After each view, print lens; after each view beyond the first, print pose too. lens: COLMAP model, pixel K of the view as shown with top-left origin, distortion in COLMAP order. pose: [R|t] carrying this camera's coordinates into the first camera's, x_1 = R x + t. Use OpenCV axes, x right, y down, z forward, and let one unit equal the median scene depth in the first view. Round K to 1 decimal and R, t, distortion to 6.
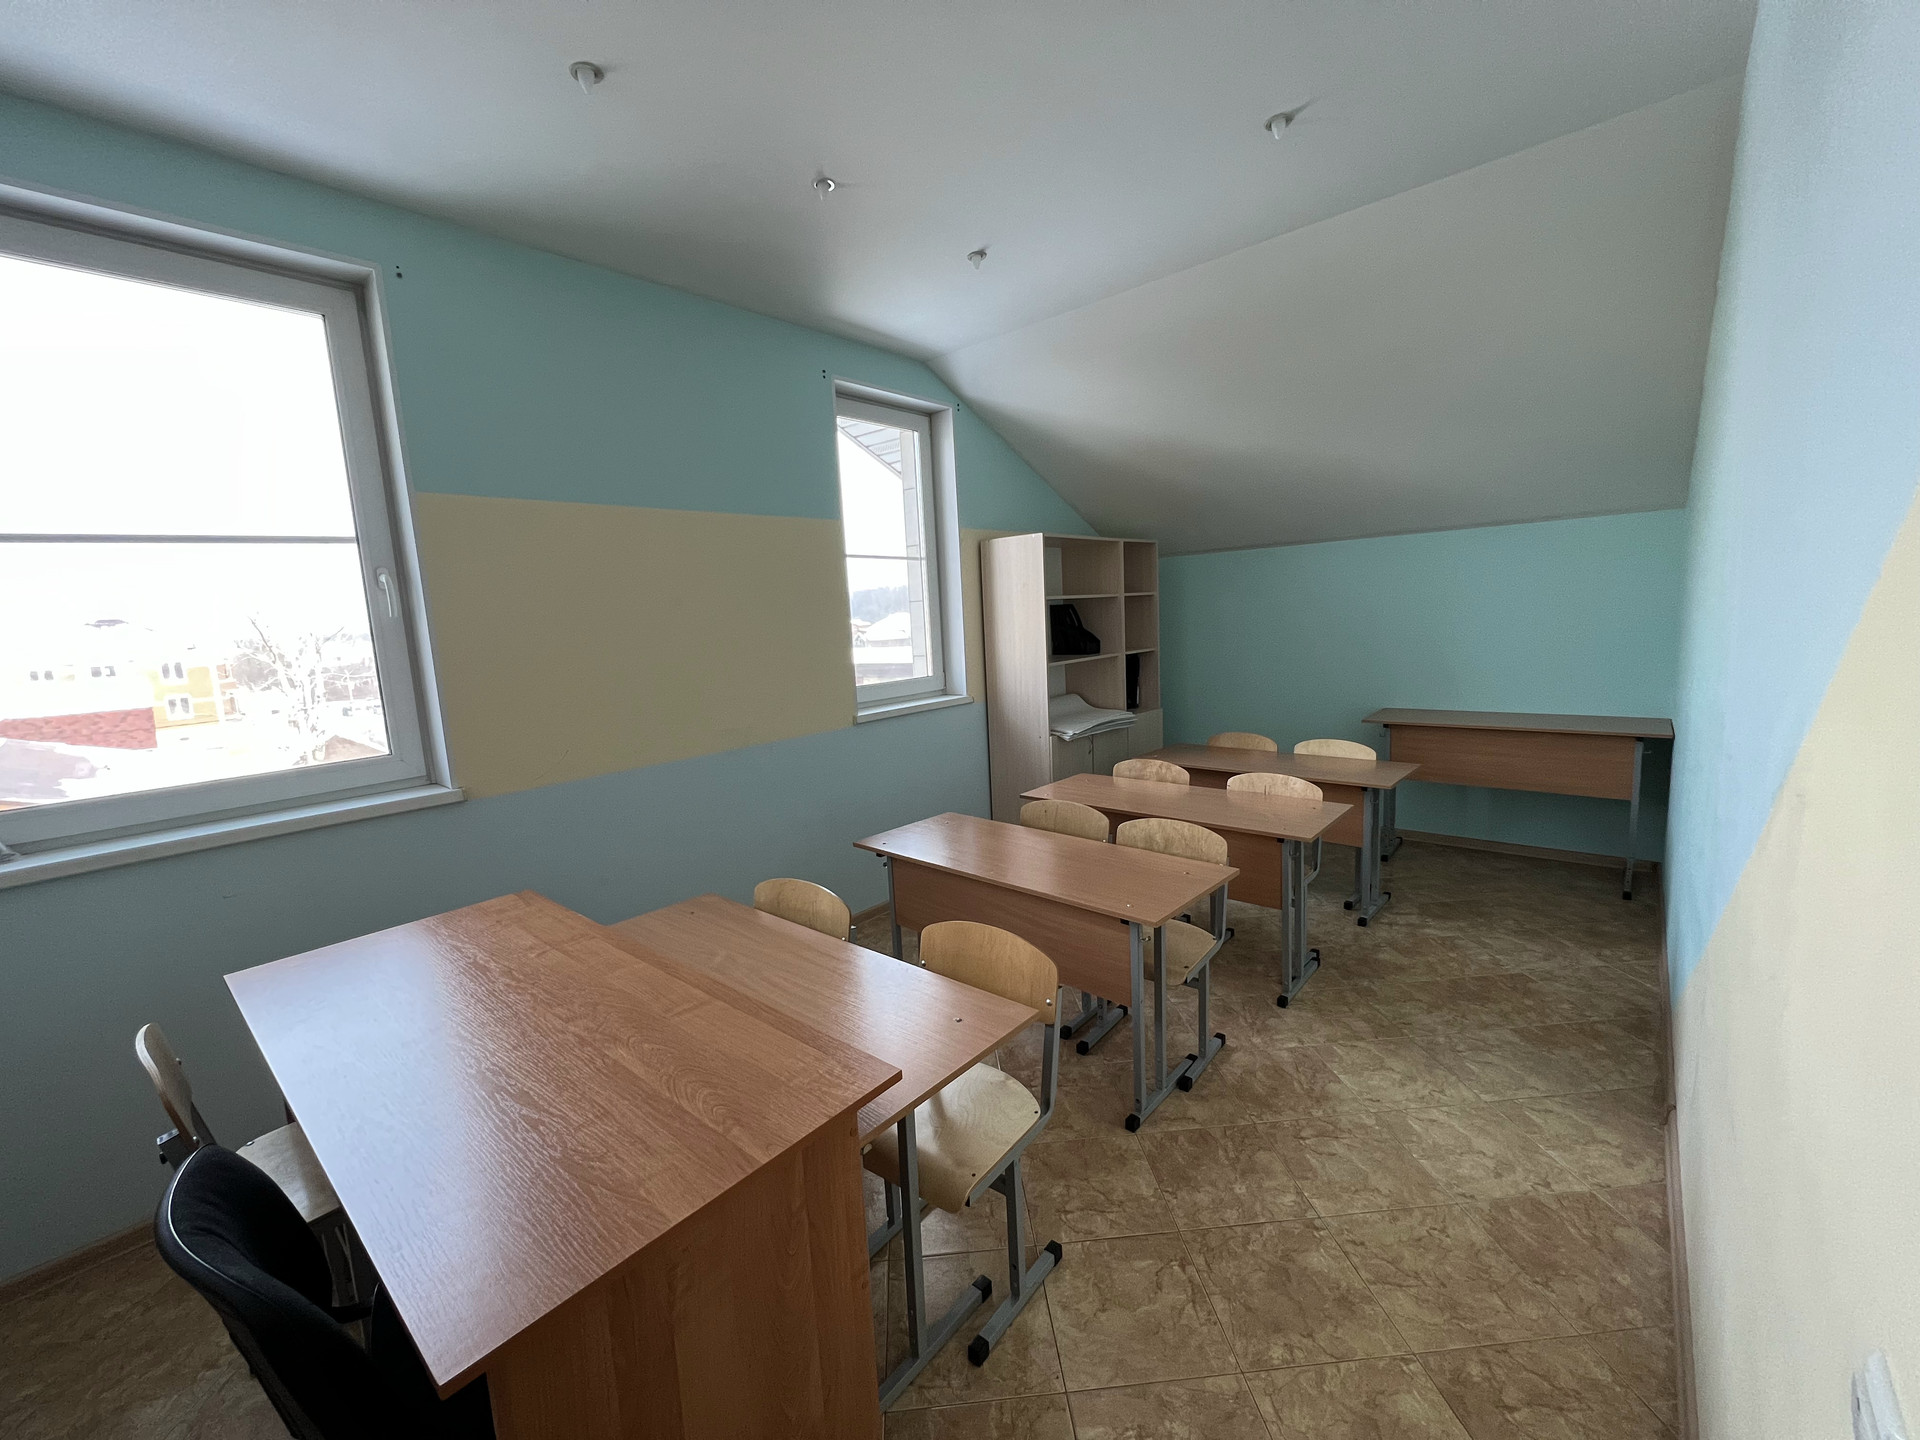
lens RADIAL K [[767.2, 0, 955.1], [0, 767.2, 716.9], [0, 0, 1]] dist [-0.002733, 0.000809]
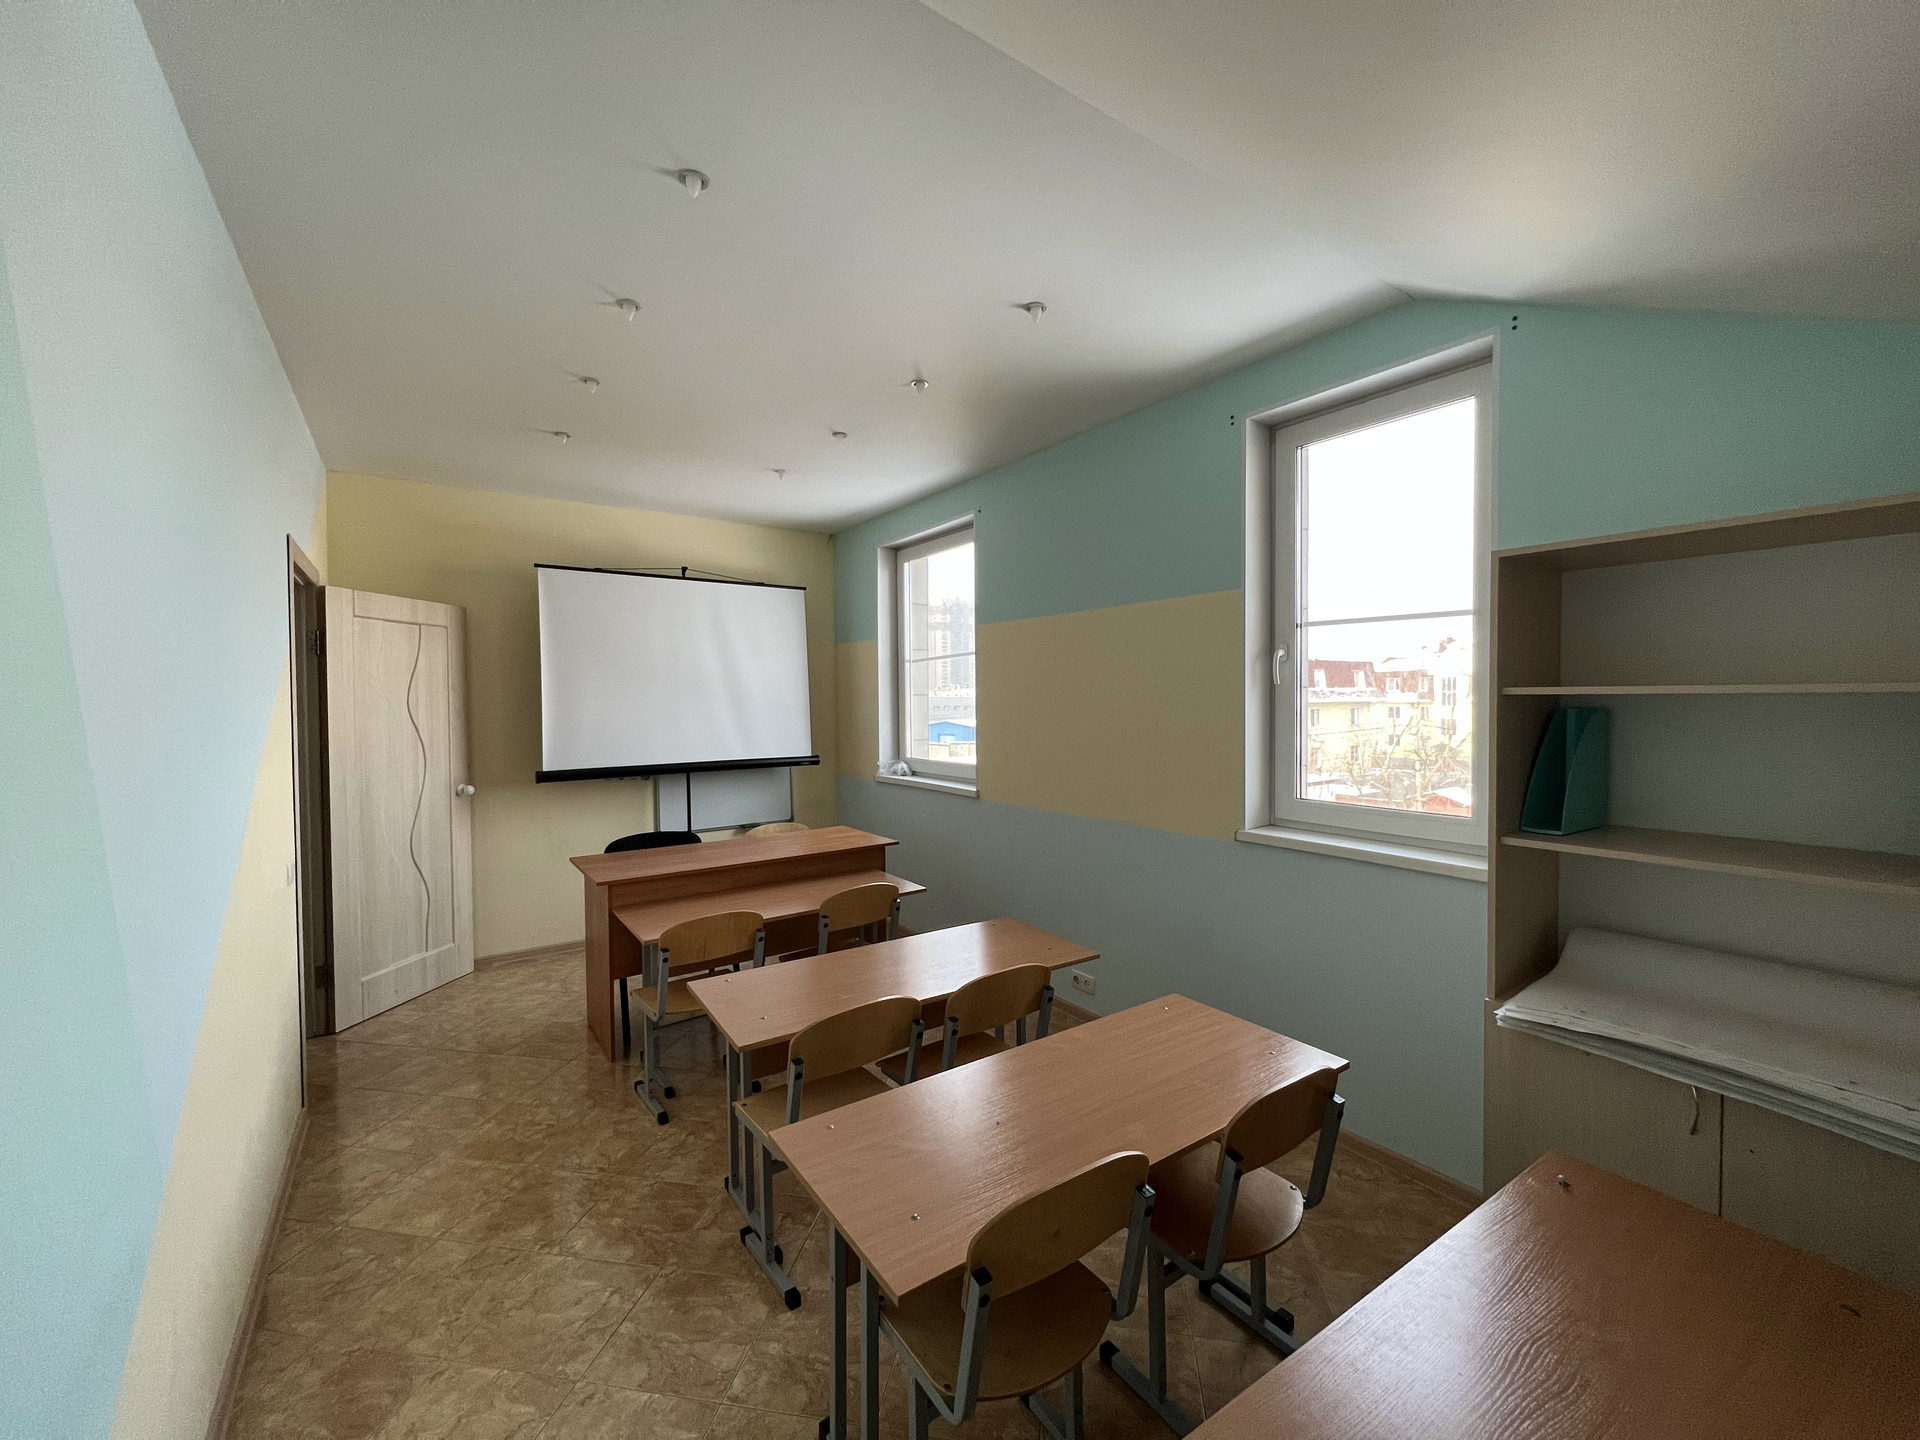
lens RADIAL K [[767.2, 0, 940.8], [0, 767.2, 718.1], [0, 0, 1]] dist [-0.002733, 0.000809]
pose [[-0.251572, 0.067804, -0.965461, 1.301483], [-0.110237, 0.989044, 0.098185, -0.294219], [0.961540, 0.131130, -0.241341, 1.639490]]
